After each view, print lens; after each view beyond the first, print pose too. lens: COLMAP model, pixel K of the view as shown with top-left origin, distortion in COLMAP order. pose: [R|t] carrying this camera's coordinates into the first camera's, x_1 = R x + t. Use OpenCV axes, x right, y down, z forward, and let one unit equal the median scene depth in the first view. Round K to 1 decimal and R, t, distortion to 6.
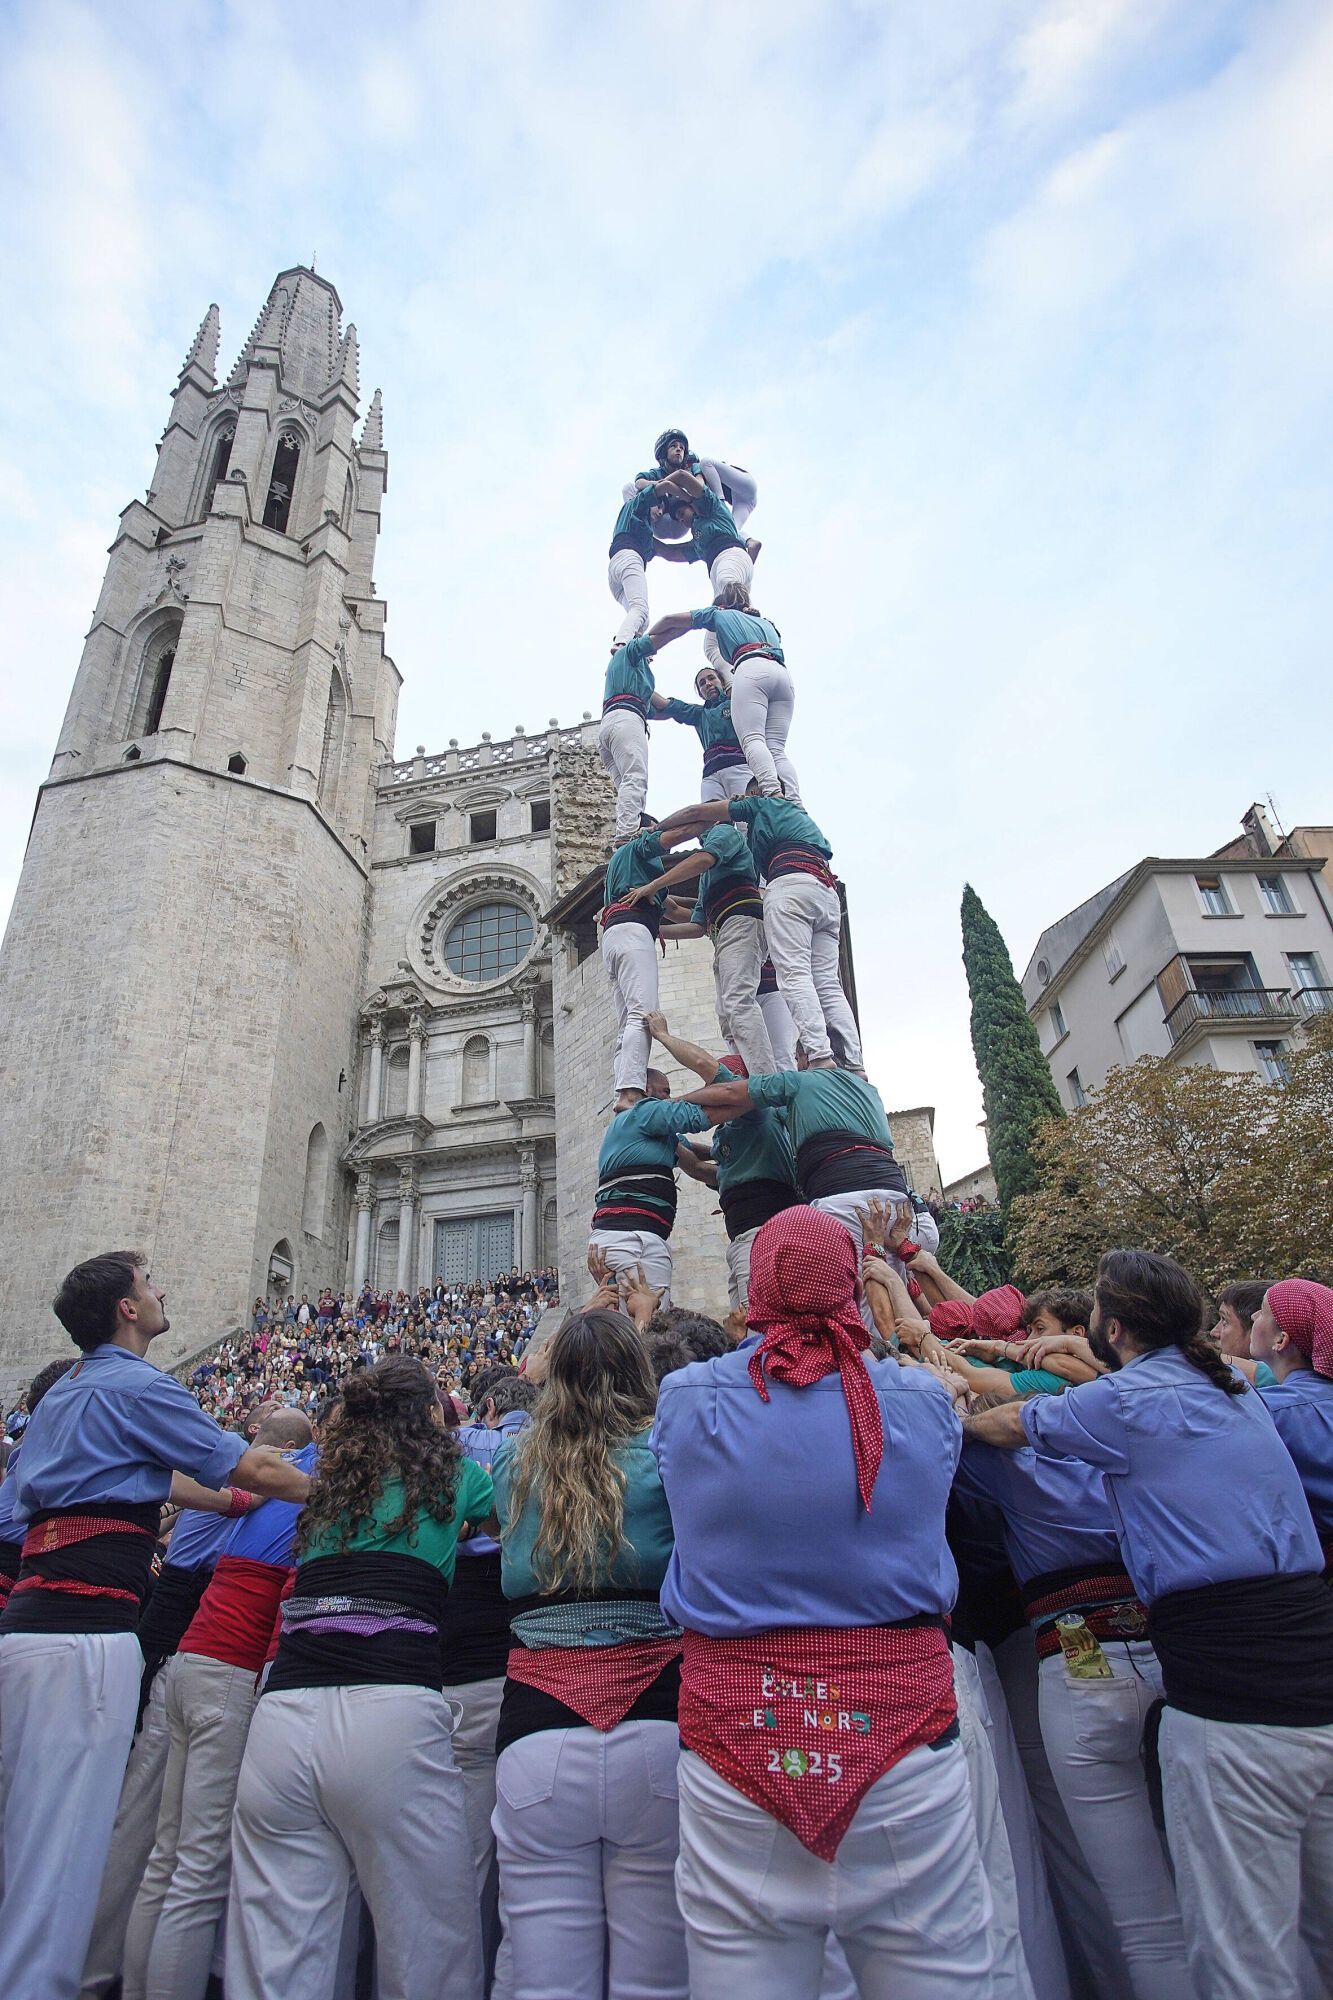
lens RADIAL K [[1074.5, 0, 660.5], [0, 1074.5, 1019.6], [0, 0, 1]] dist [-0.061623, 0.025065]
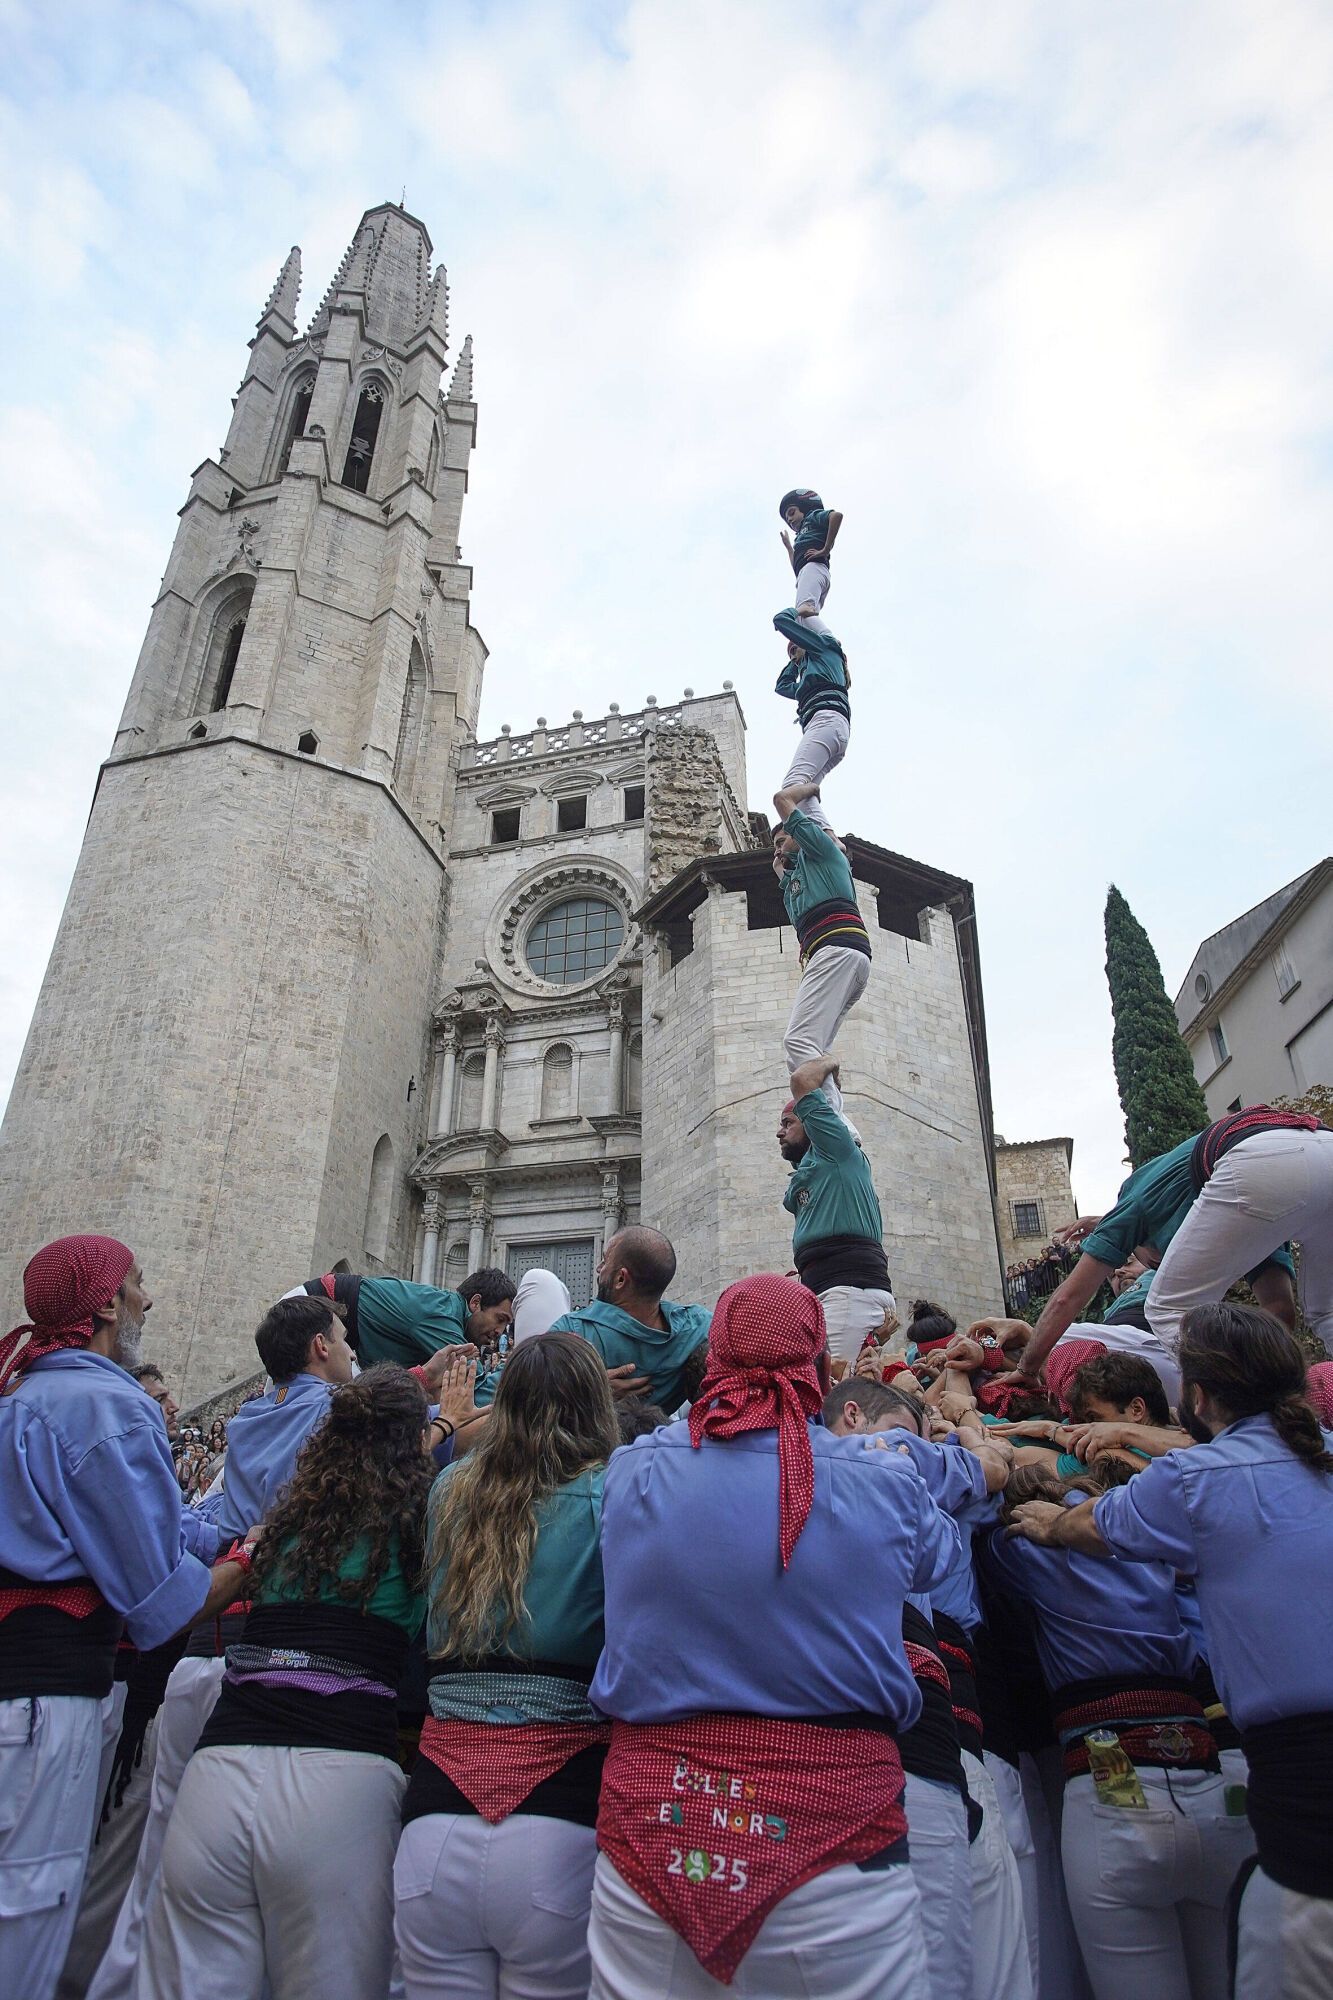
lens RADIAL K [[1194.2, 0, 664.0], [0, 1194.2, 1015.5], [0, 0, 1]] dist [-0.050196, 0.028130]
pose [[0.996048, 0.023830, -0.085565, 0.004237], [-0.024841, 0.999633, -0.010771, -0.000247], [0.085276, 0.012854, 0.996274, -0.000354]]
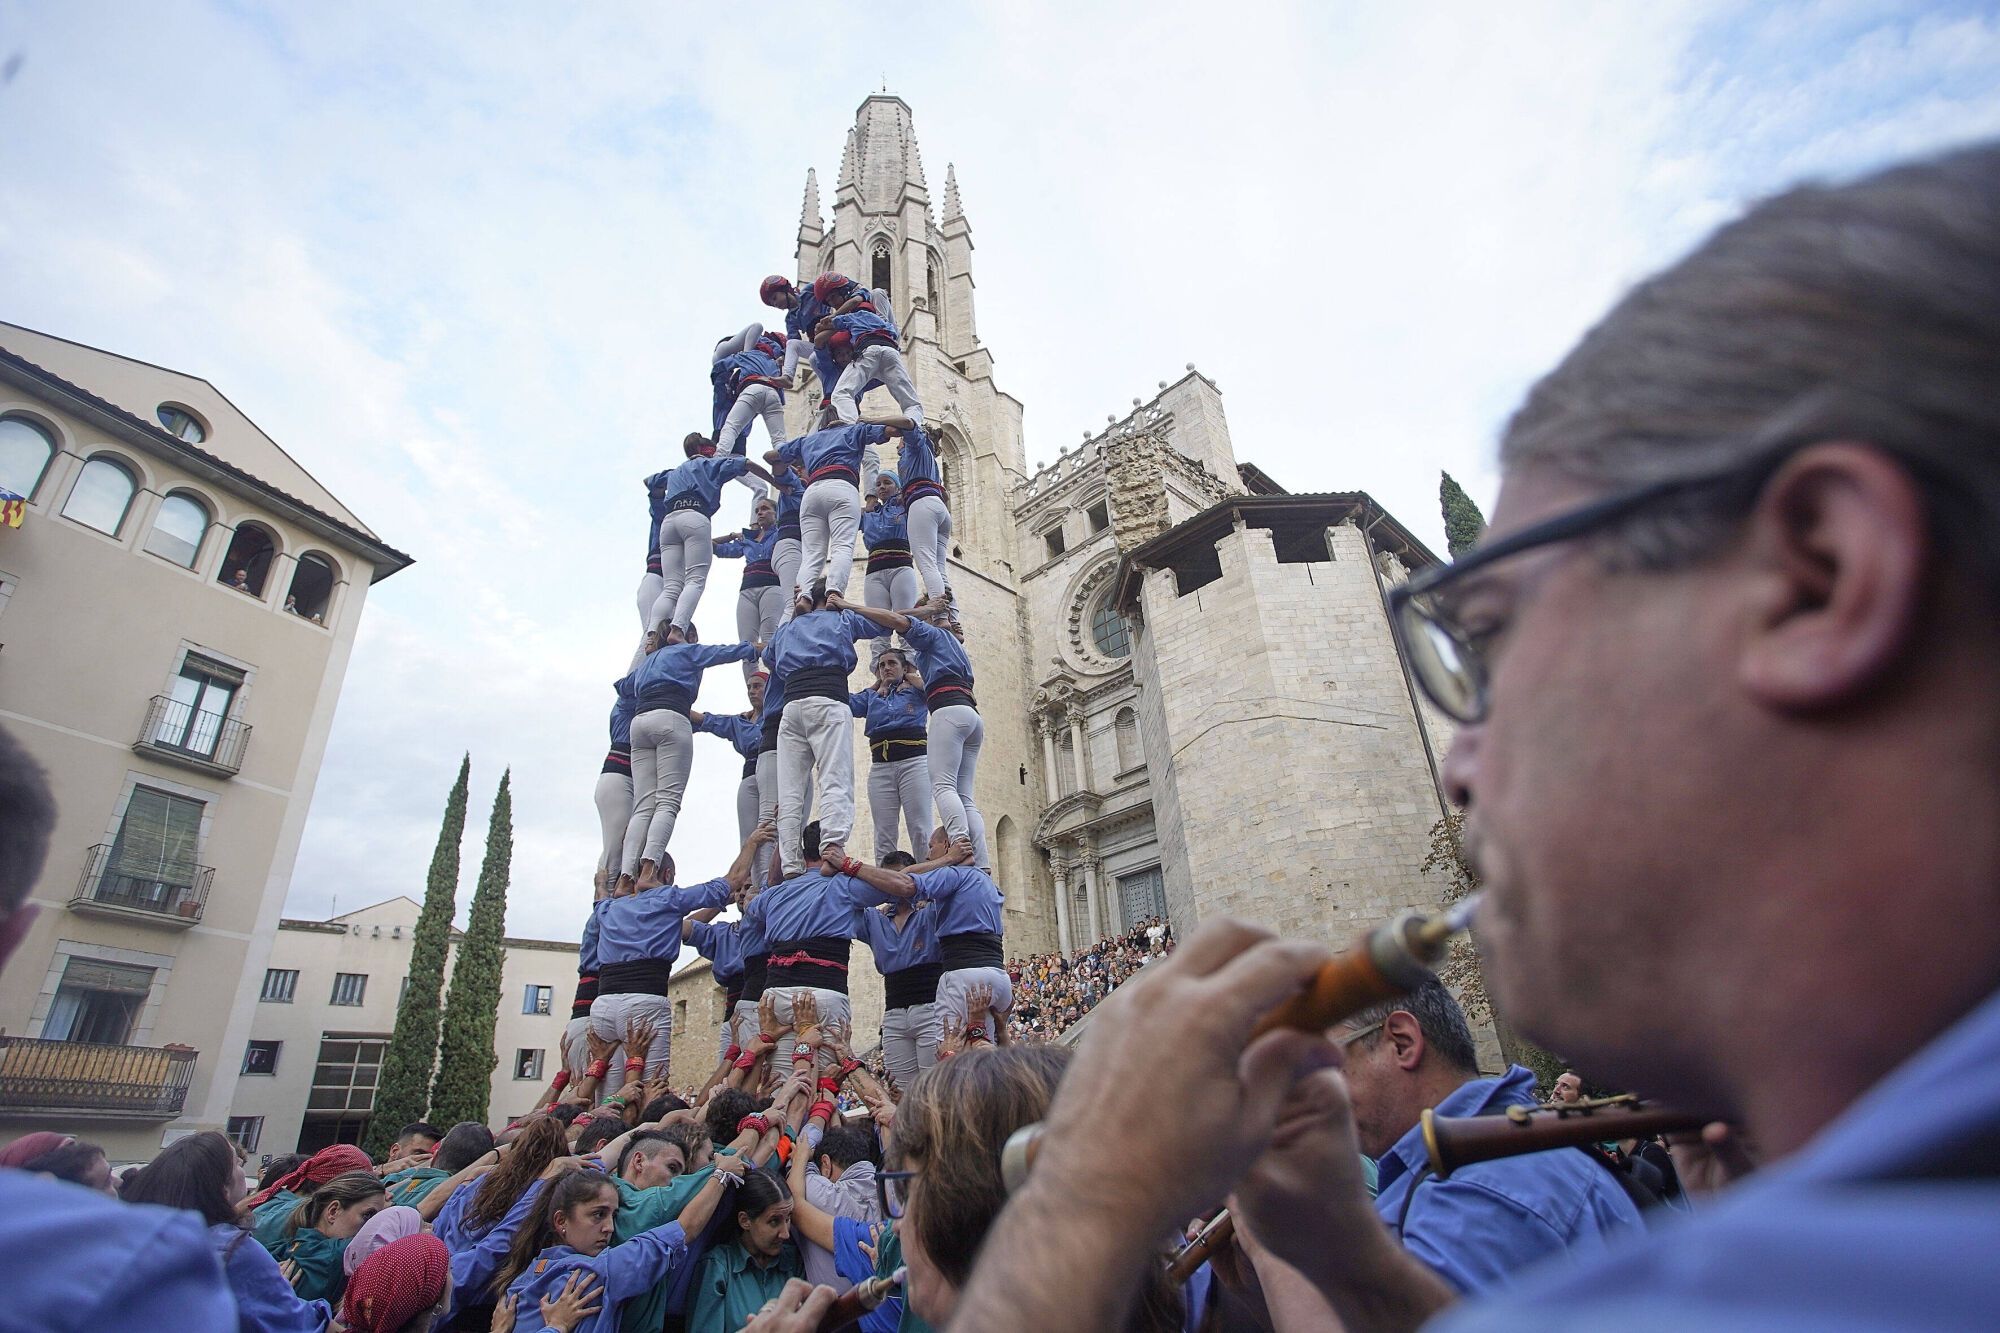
lens RADIAL K [[1053.4, 0, 1011.7], [0, 1053.4, 645.7], [0, 0, 1]] dist [-0.067350, 0.031872]
pose [[0.840379, -0.252666, -0.479502, 0.318456], [0.261262, 0.963969, -0.050059, -0.026968], [0.474874, -0.083207, 0.876112, -0.010924]]
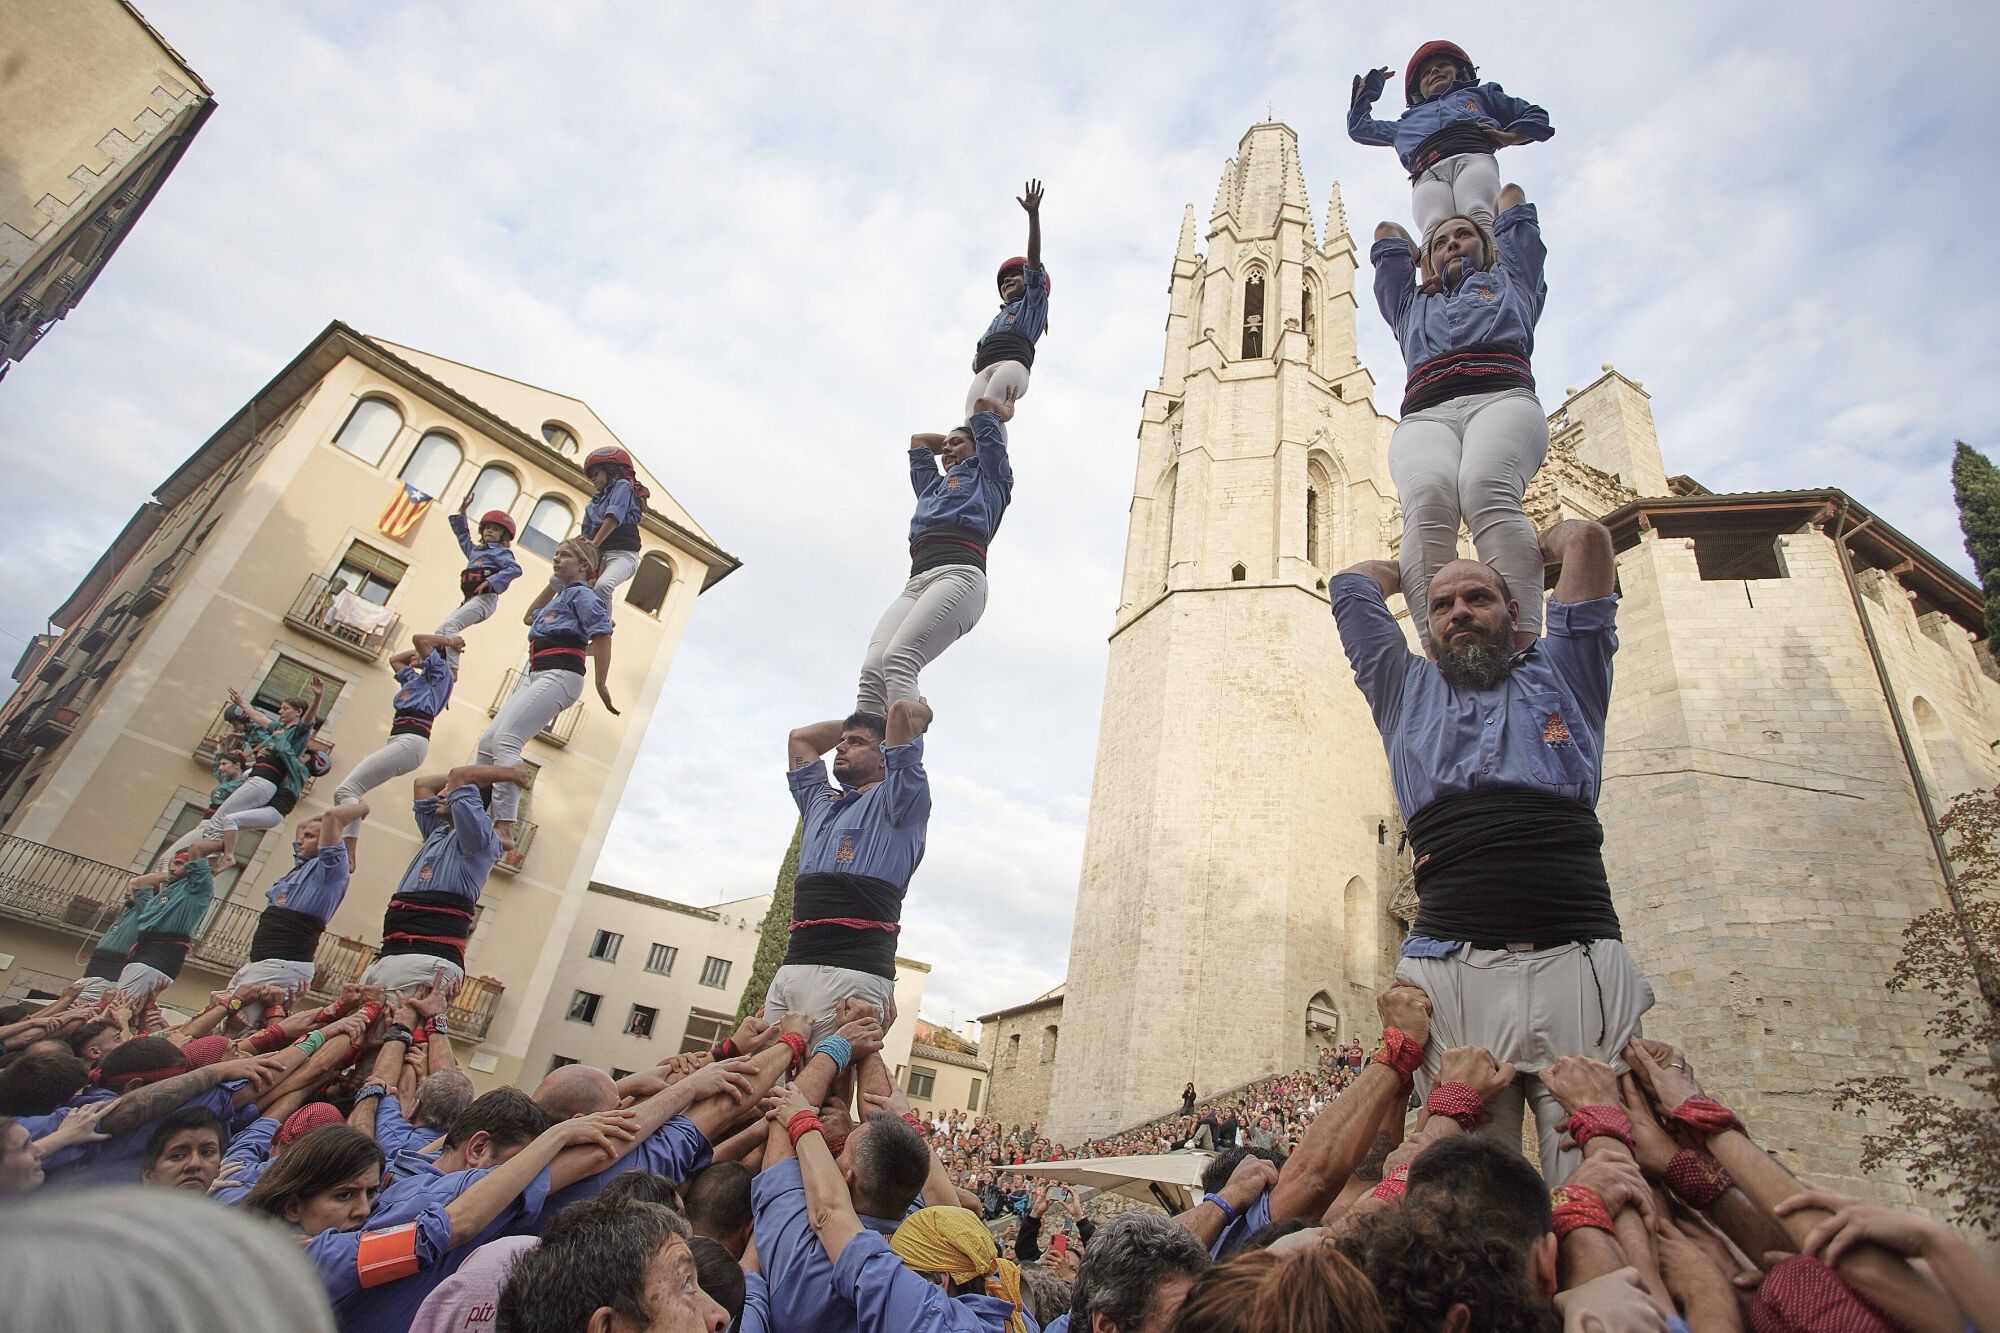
lens RADIAL K [[1053.4, 0, 997.5], [0, 1053.4, 643.5], [0, 0, 1]] dist [-0.067350, 0.031872]
pose [[0.599594, -0.263287, -0.755756, 0.326175], [0.175206, 0.964612, -0.197044, 0.015809], [0.780890, -0.014267, 0.624506, 0.088109]]
